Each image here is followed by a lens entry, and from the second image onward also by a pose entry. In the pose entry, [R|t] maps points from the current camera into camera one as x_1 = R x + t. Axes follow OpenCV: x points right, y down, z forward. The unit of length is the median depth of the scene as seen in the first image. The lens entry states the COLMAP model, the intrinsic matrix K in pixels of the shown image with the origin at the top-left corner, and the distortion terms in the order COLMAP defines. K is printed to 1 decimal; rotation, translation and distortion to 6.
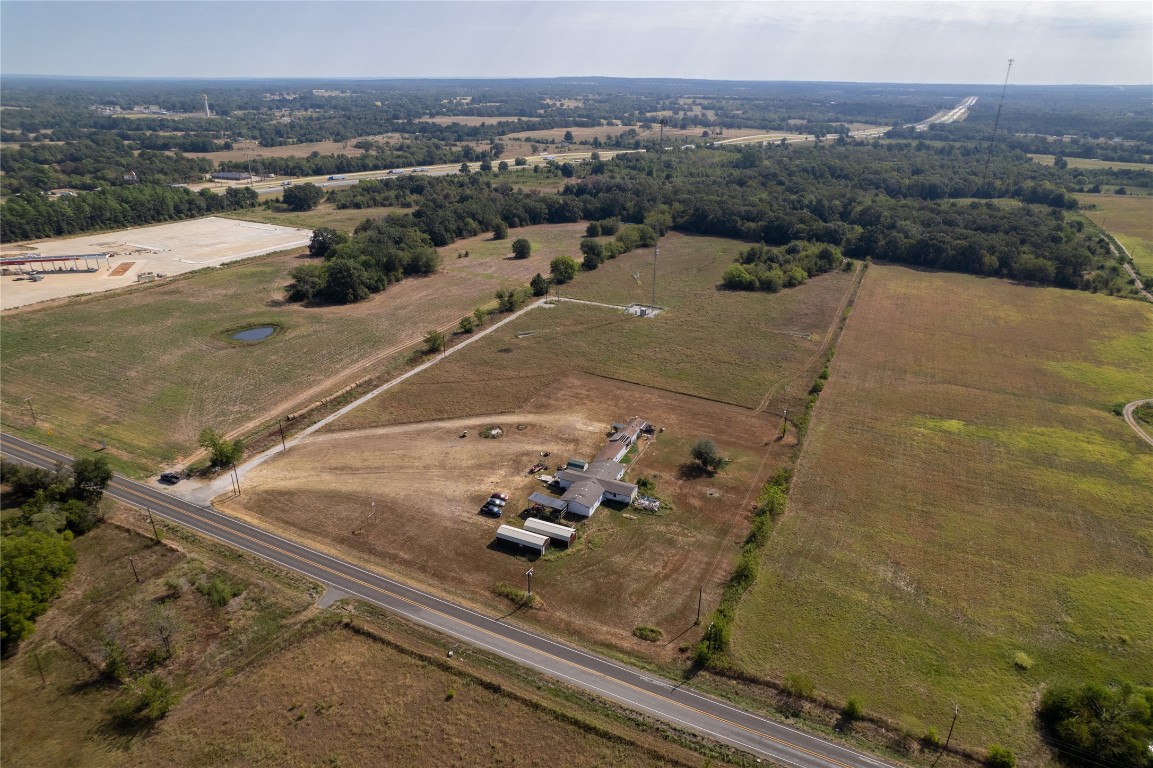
lens RADIAL K [[736.3, 0, 582.1], [0, 736.3, 393.1], [0, 0, 1]] dist [-0.076778, 0.069290]
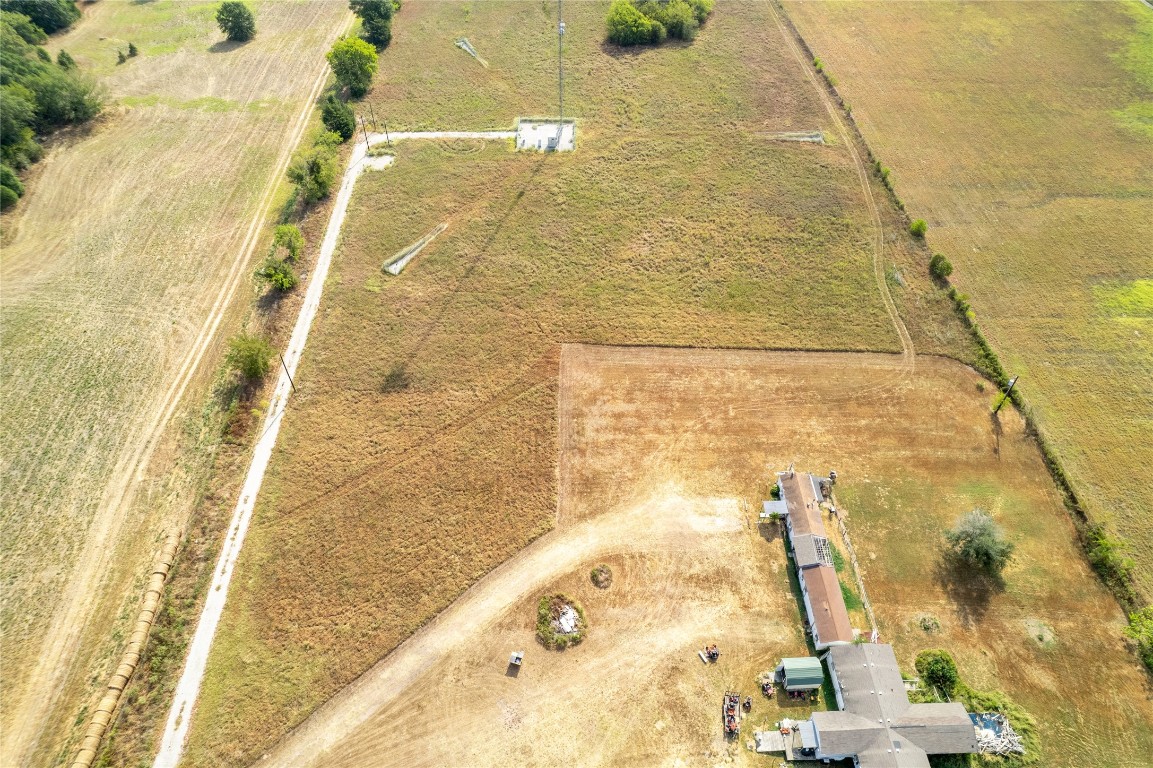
lens RADIAL K [[736.3, 0, 583.7], [0, 736.3, 382.8], [0, 0, 1]] dist [-0.076778, 0.069290]
pose [[0.894182, -0.331727, 0.300658, -0.143081], [0.179916, 0.881198, 0.437174, -0.204975], [-0.409962, -0.336820, 0.847634, 0.466503]]
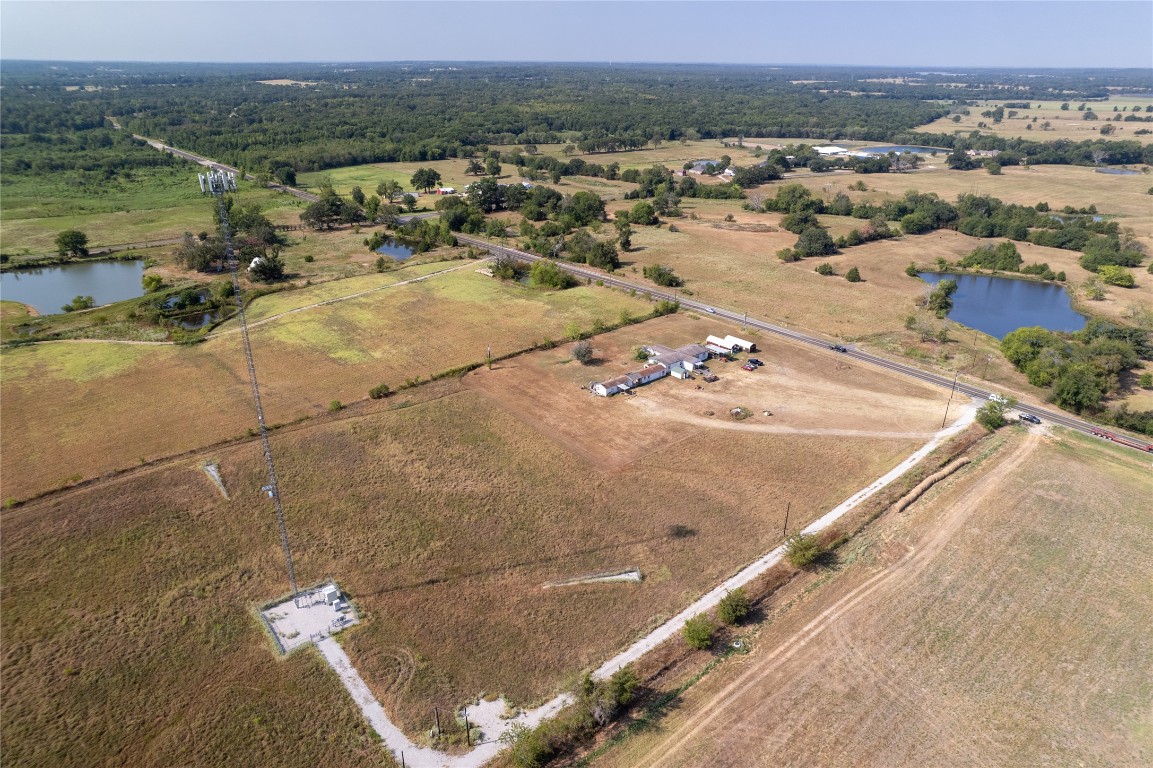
lens RADIAL K [[736.3, 0, 579.6], [0, 736.3, 400.3], [0, 0, 1]] dist [-0.076778, 0.069290]
pose [[-0.908847, -0.191309, 0.370672, -0.211571], [0.153642, 0.672620, 0.723862, -0.525613], [-0.387803, 0.714830, -0.581916, 1.199539]]
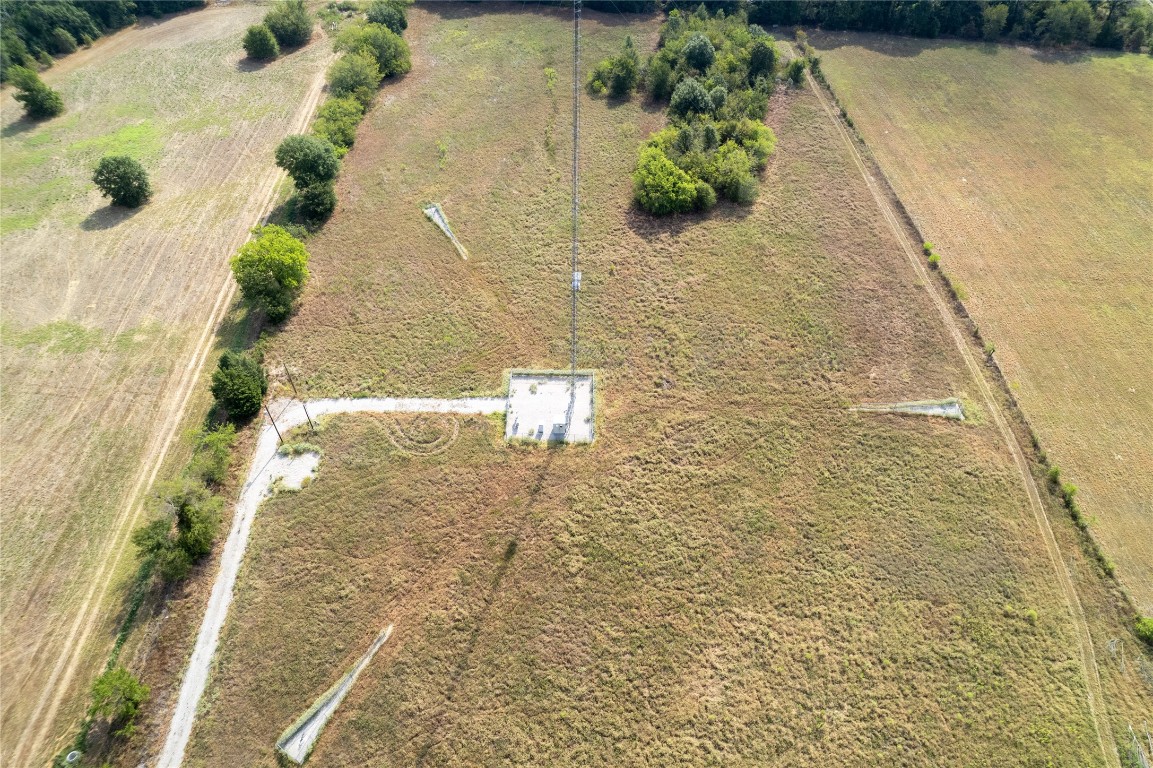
lens RADIAL K [[736.3, 0, 585.8], [0, 736.3, 384.4], [0, 0, 1]] dist [-0.076778, 0.069290]
pose [[0.894486, -0.330967, 0.300592, -0.014537], [0.176543, 0.879148, 0.442641, -0.320415], [-0.410764, -0.342869, 0.844816, 0.728576]]
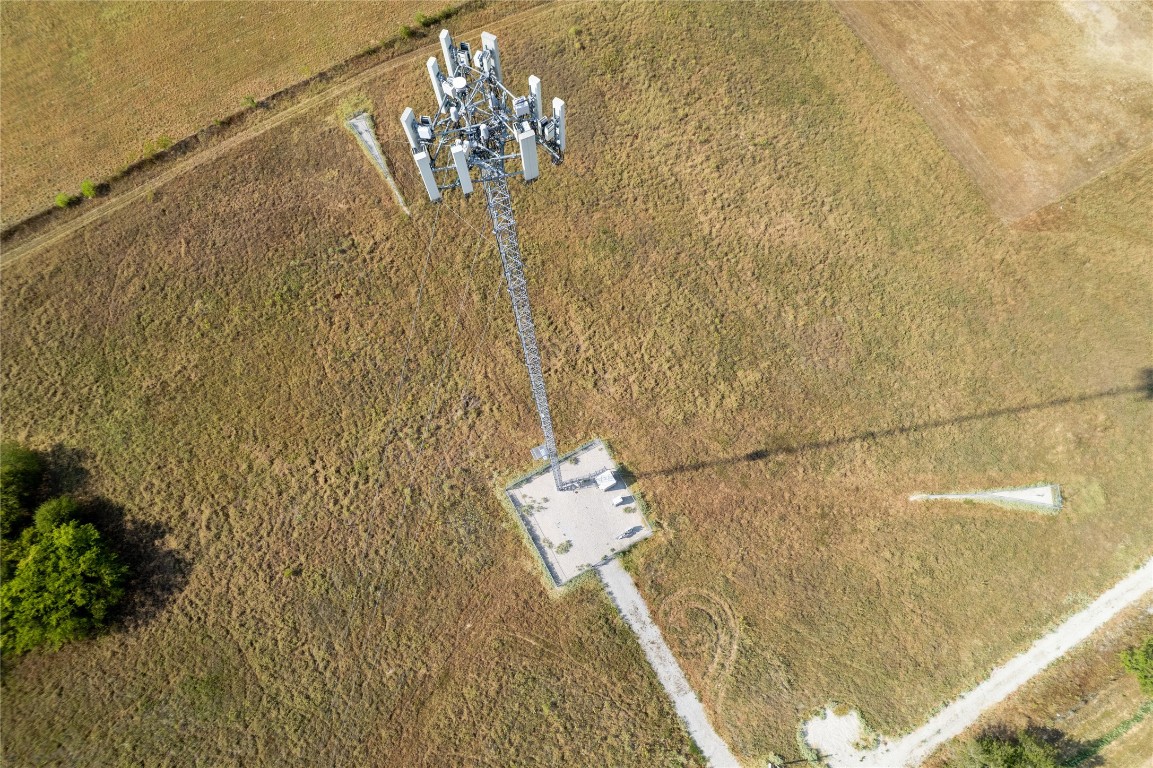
lens RADIAL K [[736.3, 0, 568.4], [0, 736.3, 405.8], [0, 0, 1]] dist [-0.076778, 0.069290]
pose [[-0.827563, -0.540563, 0.151430, 0.071282], [0.228125, -0.077359, 0.970554, -0.443160], [-0.512931, 0.837739, 0.187335, 0.994973]]
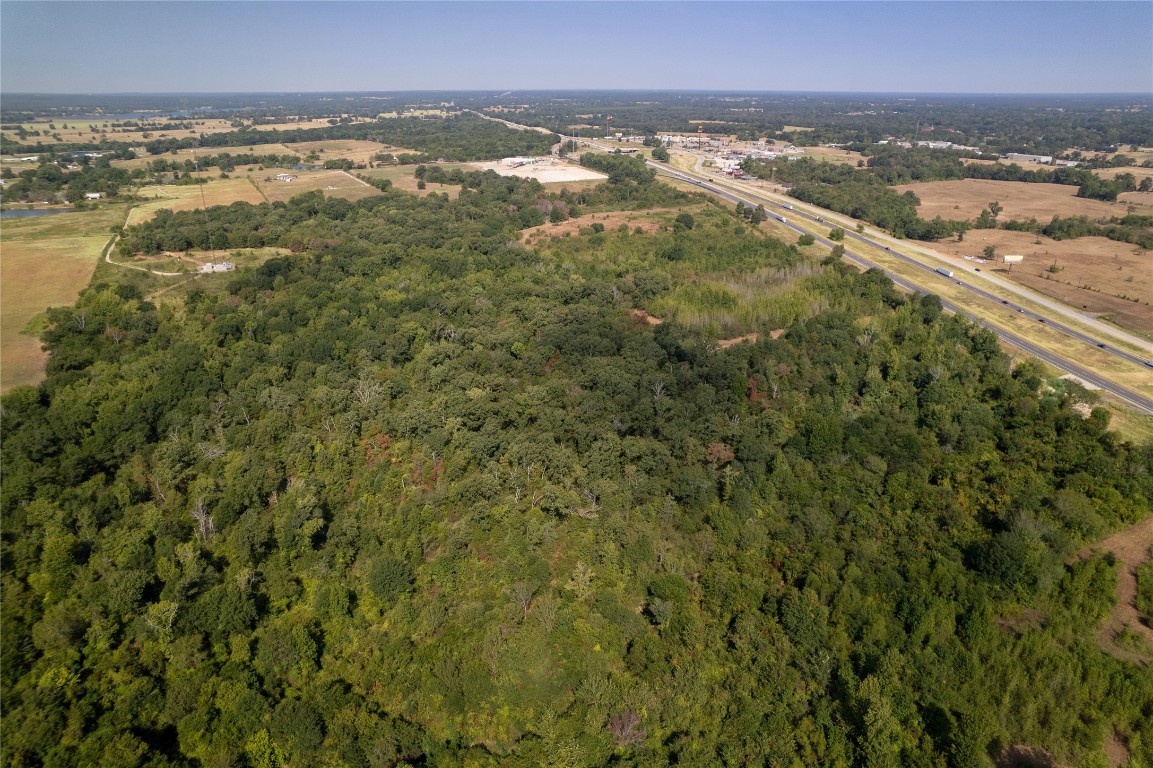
lens RADIAL K [[736.3, 0, 581.4], [0, 736.3, 379.9], [0, 0, 1]] dist [-0.076778, 0.069290]
pose [[-0.616923, 0.288824, -0.732111, 1.929336], [-0.317986, 0.759446, 0.567562, -1.592055], [0.719925, 0.582943, -0.376677, 3.489476]]
